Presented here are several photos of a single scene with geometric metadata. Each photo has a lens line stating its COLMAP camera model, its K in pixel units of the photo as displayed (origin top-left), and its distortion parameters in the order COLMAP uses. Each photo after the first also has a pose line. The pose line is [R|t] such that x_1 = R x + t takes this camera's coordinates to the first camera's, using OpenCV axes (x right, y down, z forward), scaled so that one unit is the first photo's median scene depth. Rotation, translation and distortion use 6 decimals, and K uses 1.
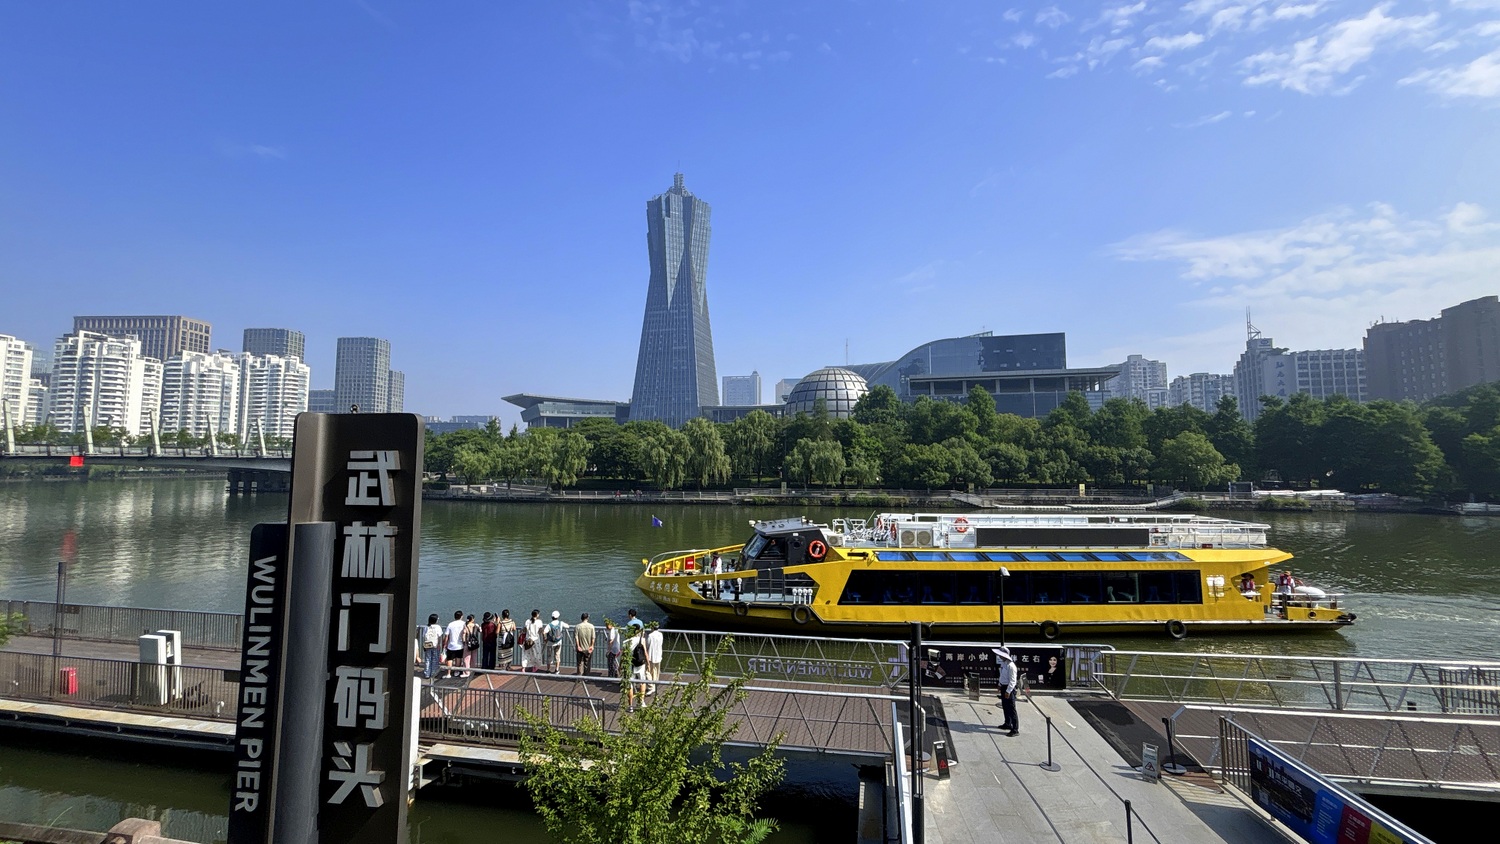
lens RADIAL K [[550.8, 0, 750.0], [0, 550.8, 422.0], [0, 0, 1]] dist [0.001093, 0.000020]
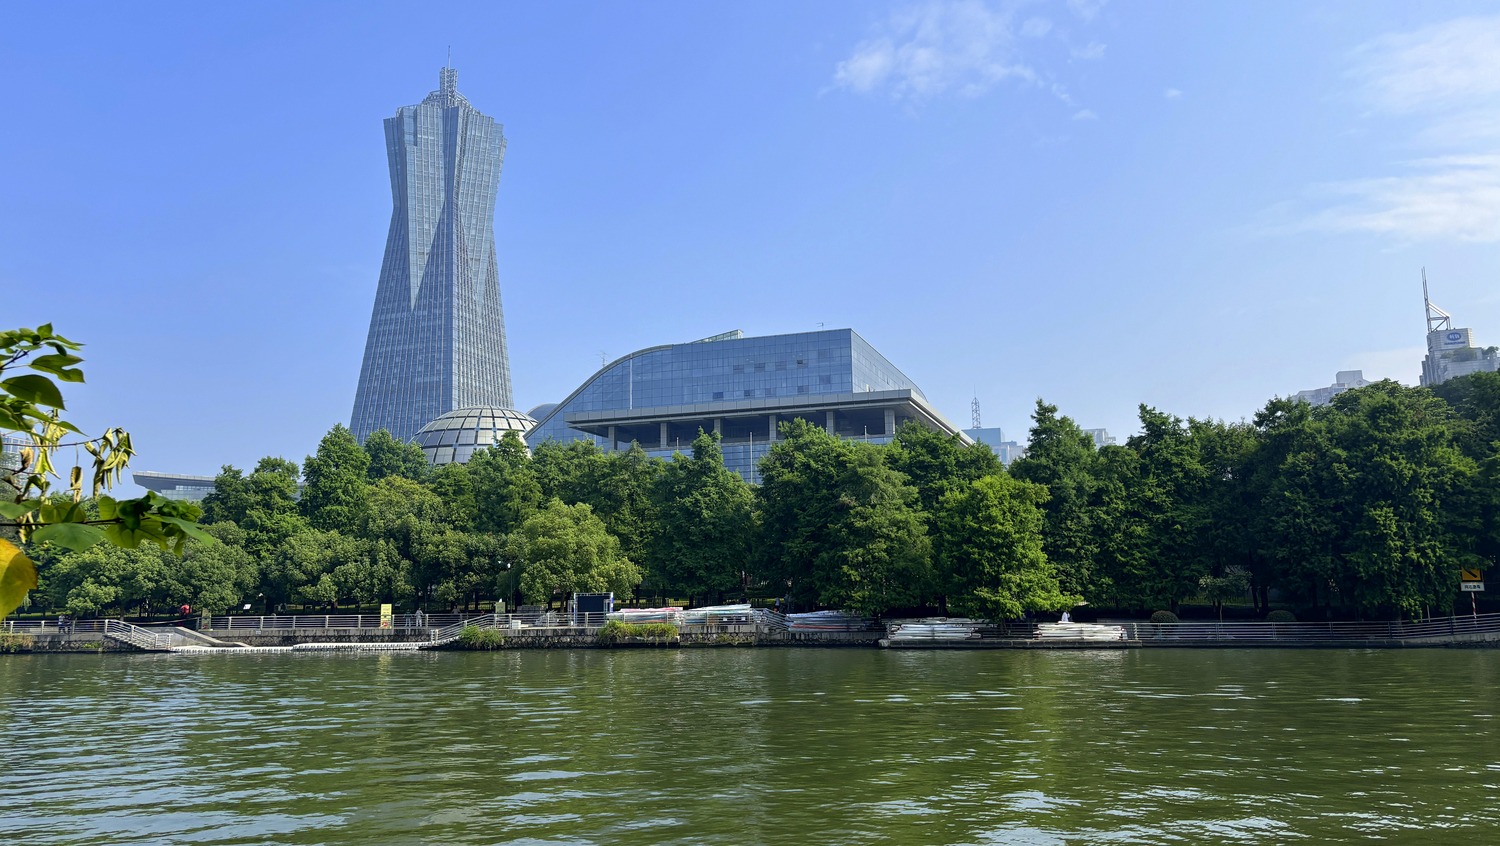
lens RADIAL K [[1039.7, 0, 750.0], [0, 1039.7, 423.0], [0, 0, 1]] dist [-0.000211, -0.000586]
pose [[0.998808, -0.026193, -0.041194, 0.222938], [0.022329, 0.995543, -0.091623, 0.008531], [0.043411, 0.090594, 0.994941, 0.001311]]
